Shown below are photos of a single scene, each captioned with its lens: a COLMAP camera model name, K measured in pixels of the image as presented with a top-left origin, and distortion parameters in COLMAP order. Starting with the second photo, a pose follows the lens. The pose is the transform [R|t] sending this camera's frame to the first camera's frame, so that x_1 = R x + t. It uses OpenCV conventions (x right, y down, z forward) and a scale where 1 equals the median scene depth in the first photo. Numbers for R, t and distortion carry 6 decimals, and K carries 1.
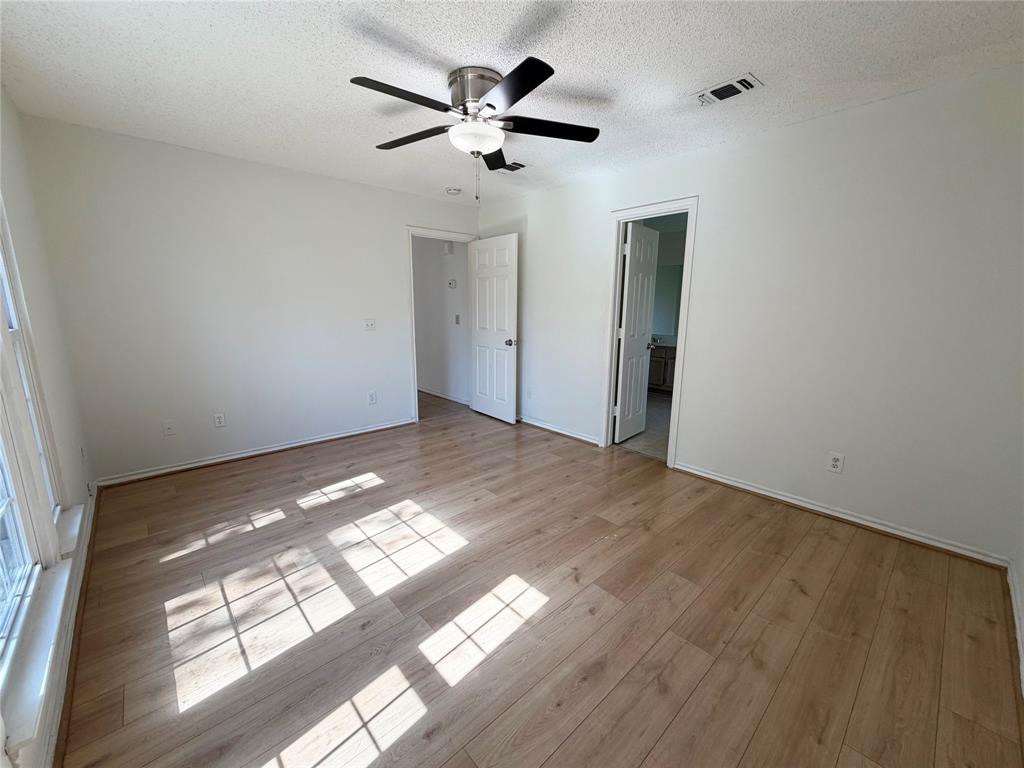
lens RADIAL K [[409.4, 0, 512.3], [0, 409.4, 385.3], [0, 0, 1]] dist [-0.003809, -0.000025]
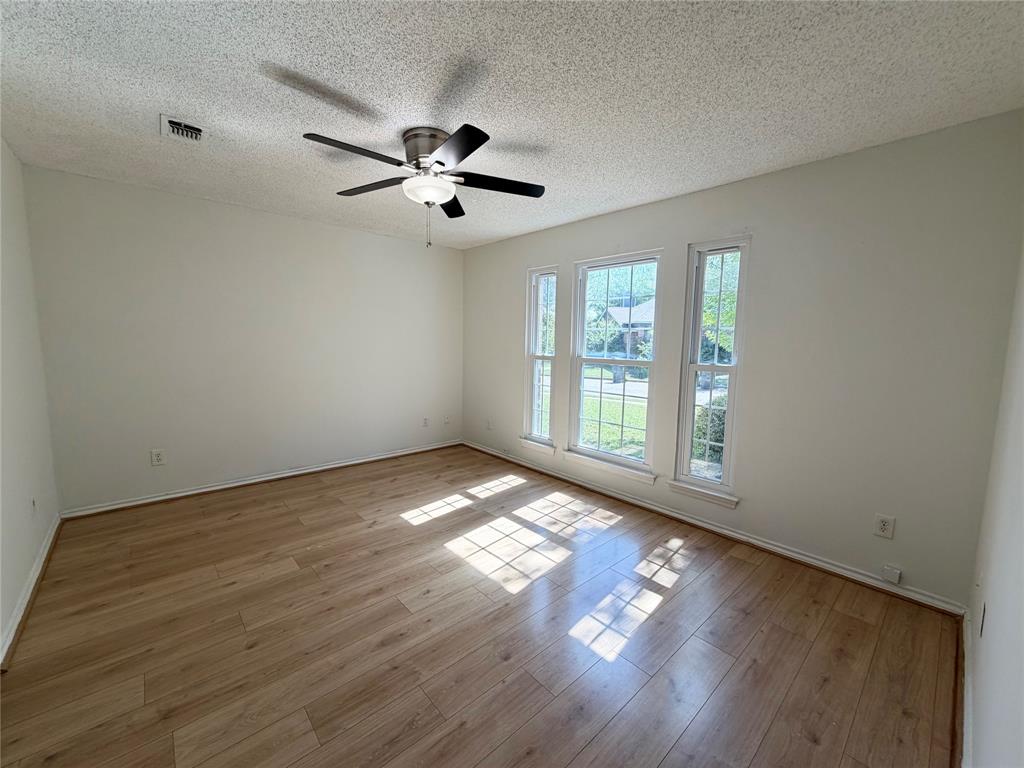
lens RADIAL K [[409.4, 0, 507.3], [0, 409.4, 381.6], [0, 0, 1]] dist [-0.003809, -0.000025]
pose [[-0.999477, -0.028759, 0.014777, -0.298979], [-0.023091, 0.954782, 0.296408, -0.419062], [-0.022634, 0.295912, -0.954947, 2.022633]]
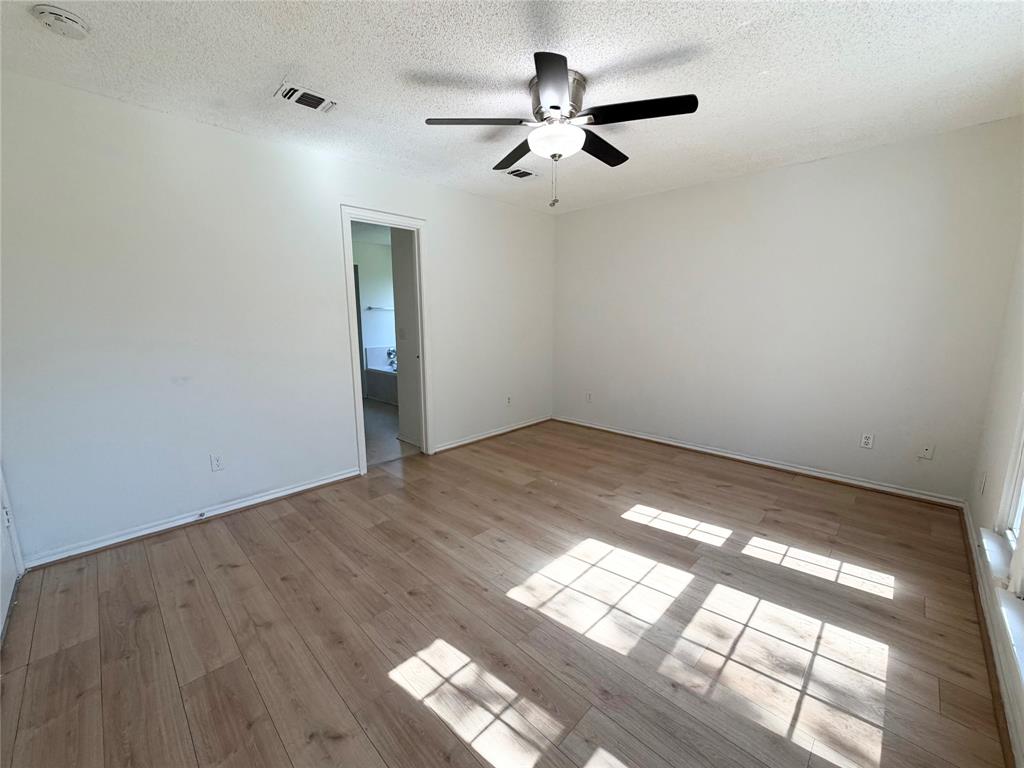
lens RADIAL K [[409.4, 0, 508.8], [0, 409.4, 384.0], [0, 0, 1]] dist [-0.003809, -0.000025]
pose [[-0.047518, -0.174886, 0.983441, -1.075127], [0.199782, 0.962996, 0.180903, -0.226134], [-0.978687, 0.205070, -0.010821, 1.159218]]
